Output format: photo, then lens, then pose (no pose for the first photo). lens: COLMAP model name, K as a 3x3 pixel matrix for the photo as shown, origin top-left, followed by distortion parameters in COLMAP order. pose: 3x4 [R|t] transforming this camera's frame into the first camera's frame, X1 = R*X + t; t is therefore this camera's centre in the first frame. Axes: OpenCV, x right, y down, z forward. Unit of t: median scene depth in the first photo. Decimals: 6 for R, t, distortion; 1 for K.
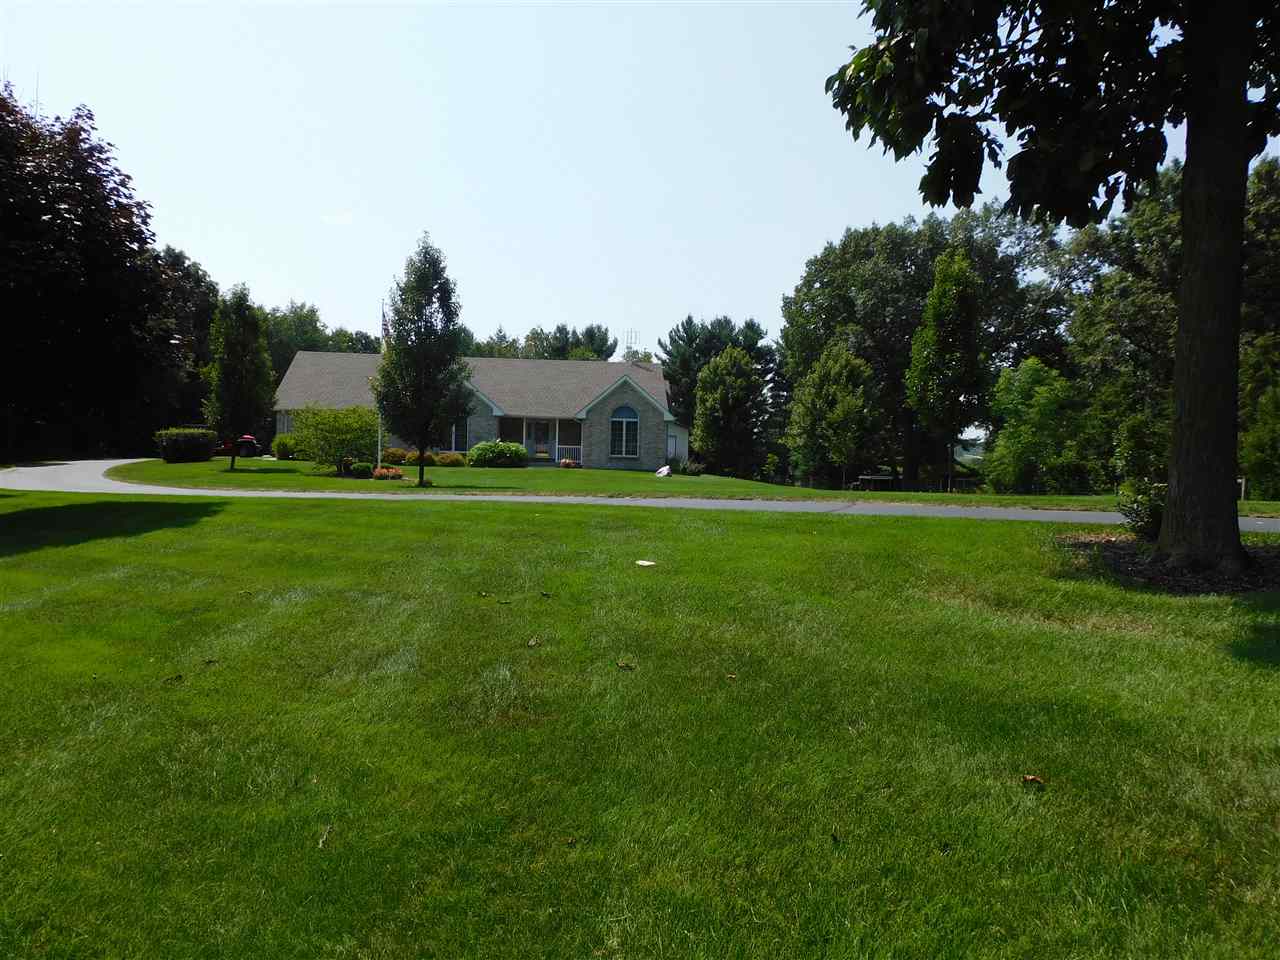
lens RADIAL K [[909.1, 0, 640.0], [0, 909.1, 480.0], [0, 0, 1]] dist [0.003004, 0.002269]
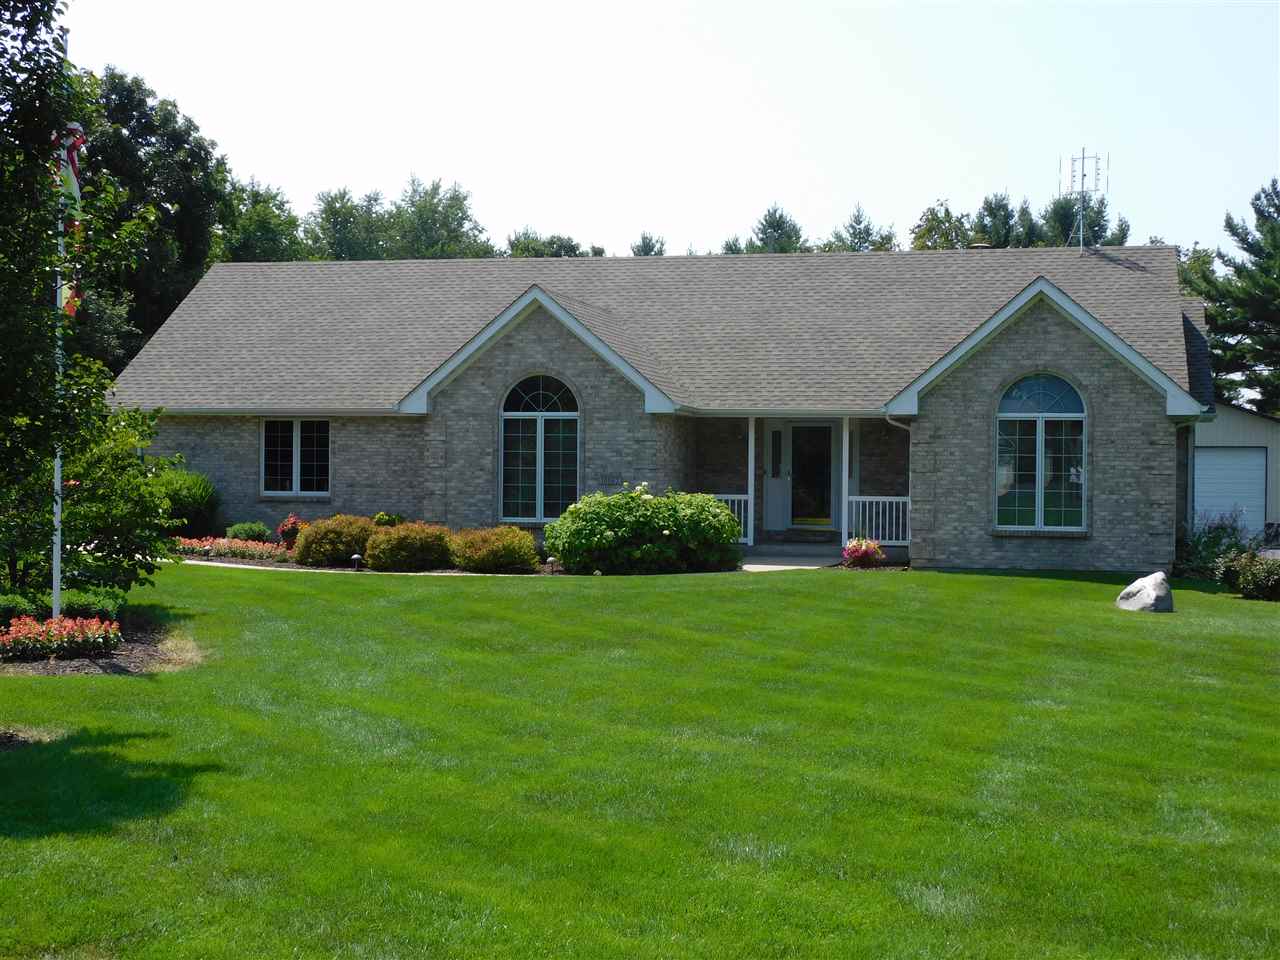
lens RADIAL K [[1791.1, 0, 640.0], [0, 1791.1, 480.0], [0, 0, 1]] dist [-0.024382, -0.015711]
pose [[0.950436, -0.013713, -0.310618, 0.043548], [0.004556, 0.999534, -0.030188, -0.024534], [0.310887, 0.027276, 0.950055, 0.344268]]
